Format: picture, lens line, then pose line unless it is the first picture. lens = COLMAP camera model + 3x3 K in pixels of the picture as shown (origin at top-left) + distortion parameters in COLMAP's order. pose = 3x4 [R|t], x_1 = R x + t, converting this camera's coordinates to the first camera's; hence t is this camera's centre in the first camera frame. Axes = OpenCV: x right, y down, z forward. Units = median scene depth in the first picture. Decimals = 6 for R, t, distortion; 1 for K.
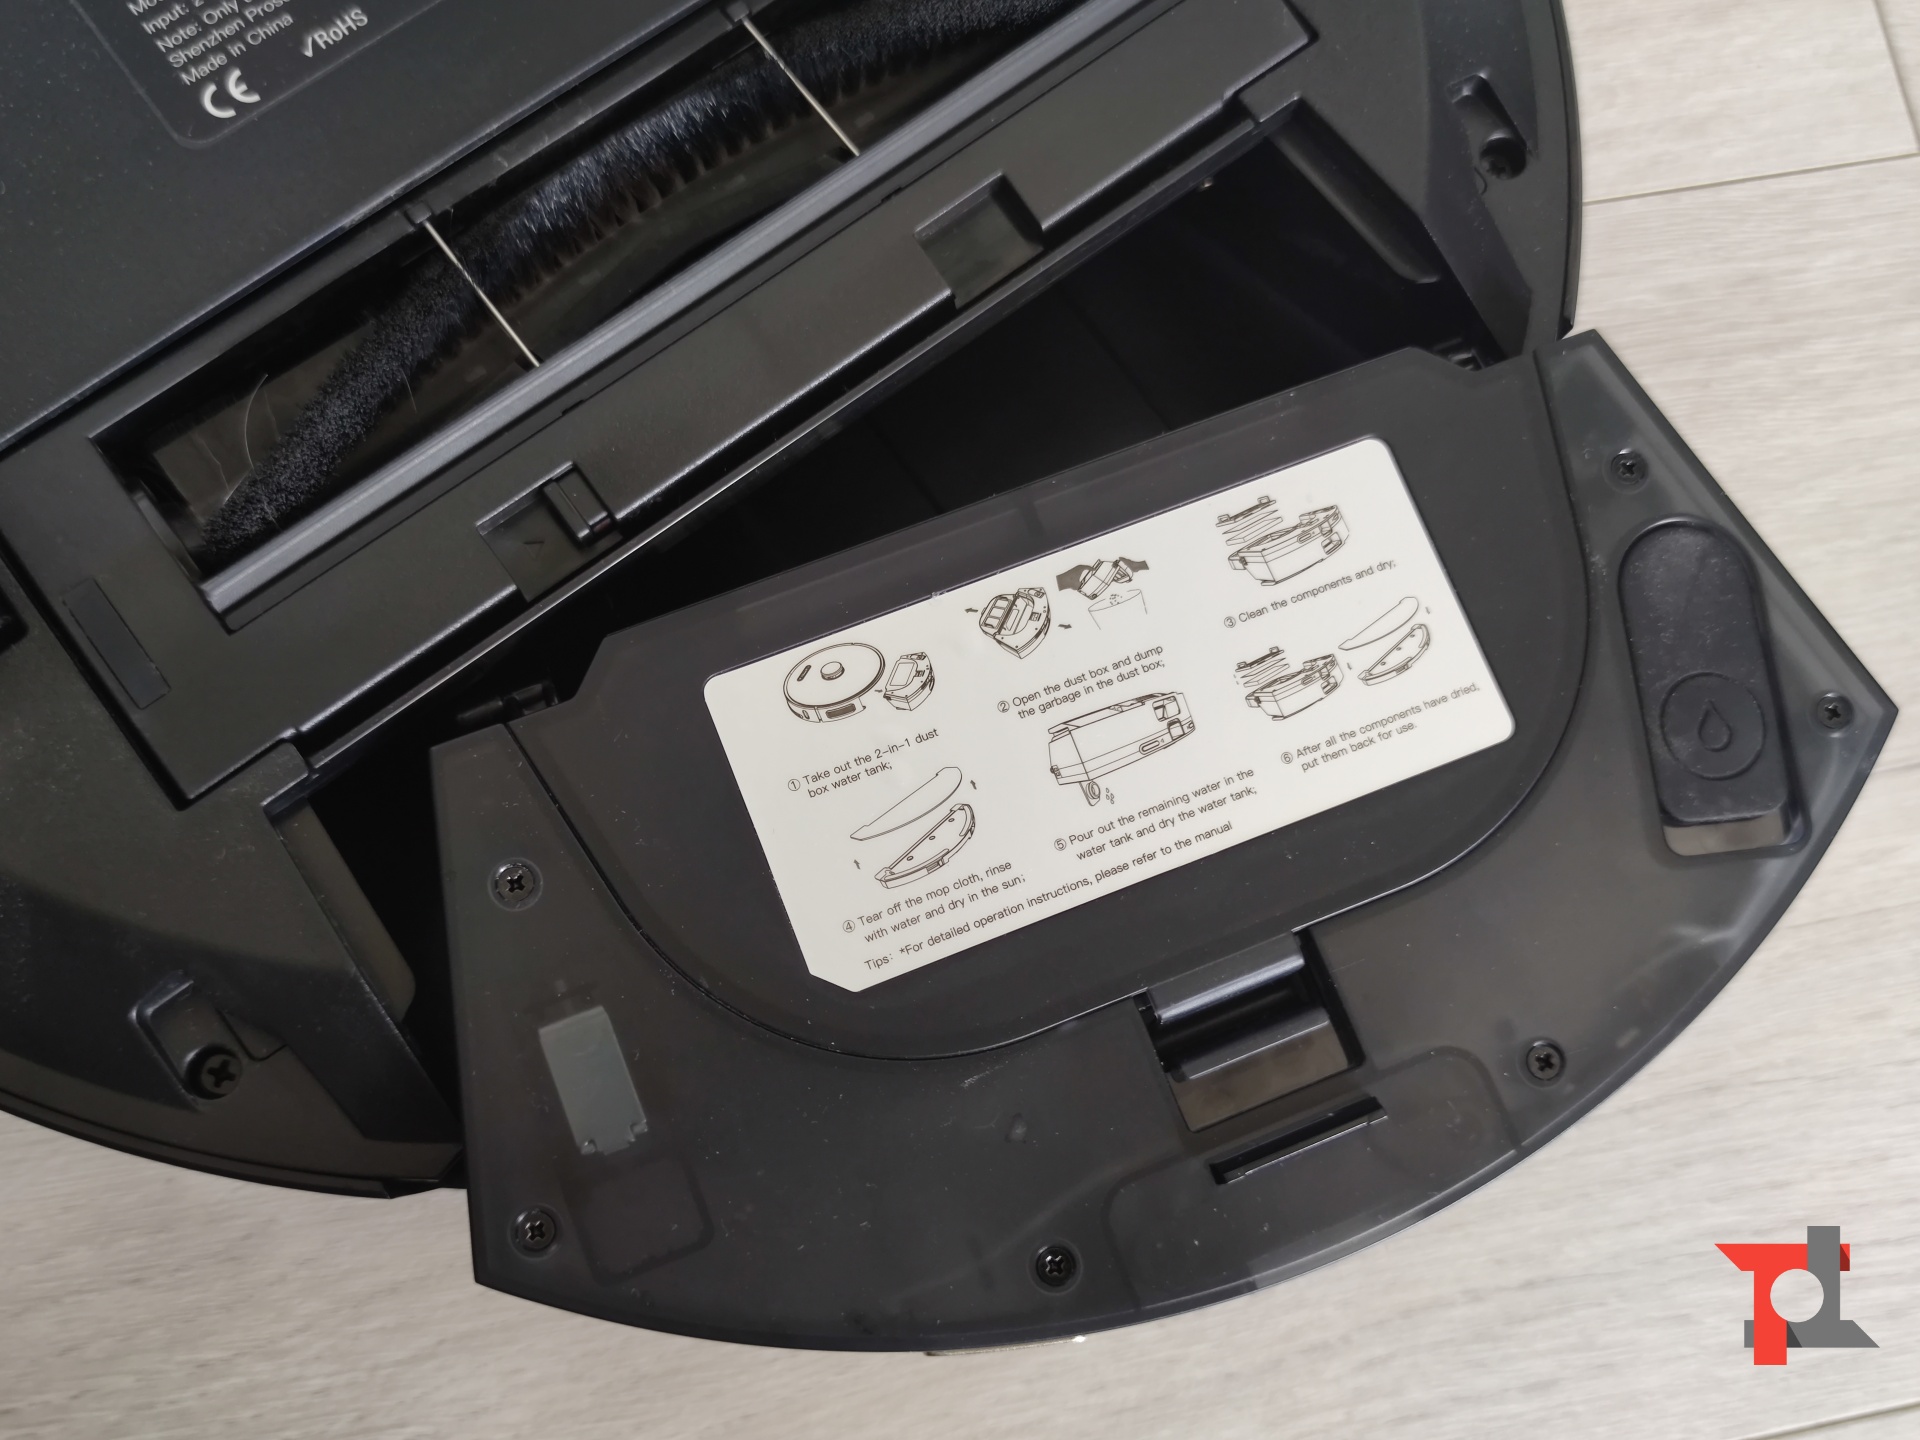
lens RADIAL K [[2149.2, 0, 901.9], [0, 2149.2, 792.4], [0, 0, 1]] dist [0.008331, 0.000000]
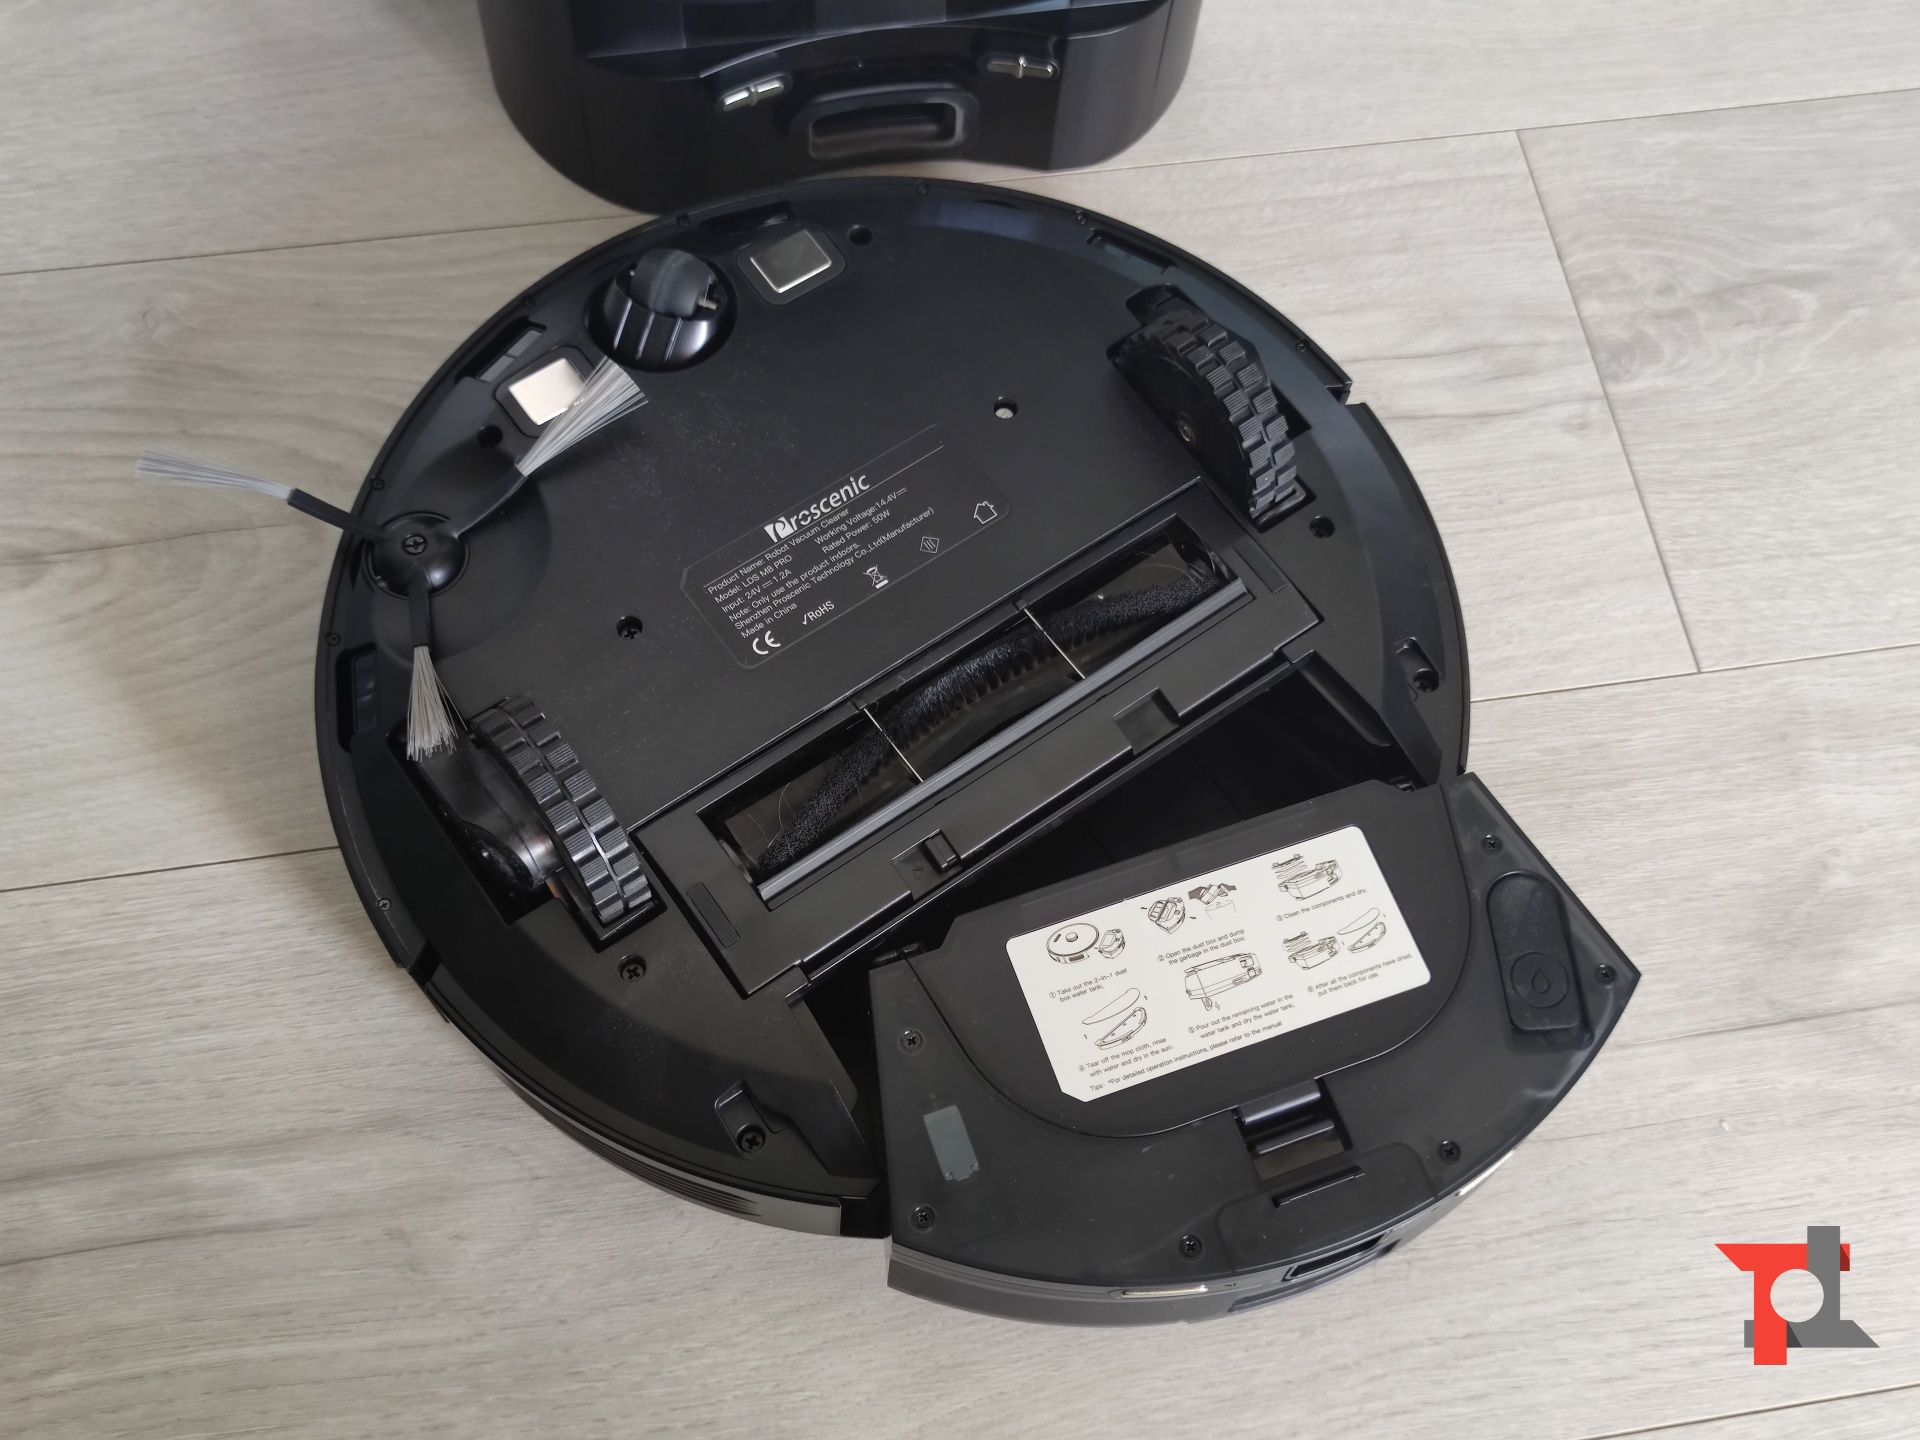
lens RADIAL K [[2149.2, 0, 983.6], [0, 2149.2, 823.6], [0, 0, 1]] dist [0.008331, 0.000000]
pose [[0.999885, 0.014857, -0.002901, -0.102542], [-0.015138, 0.982236, -0.187040, 0.193600], [0.000071, 0.187062, 0.982348, -0.864664]]
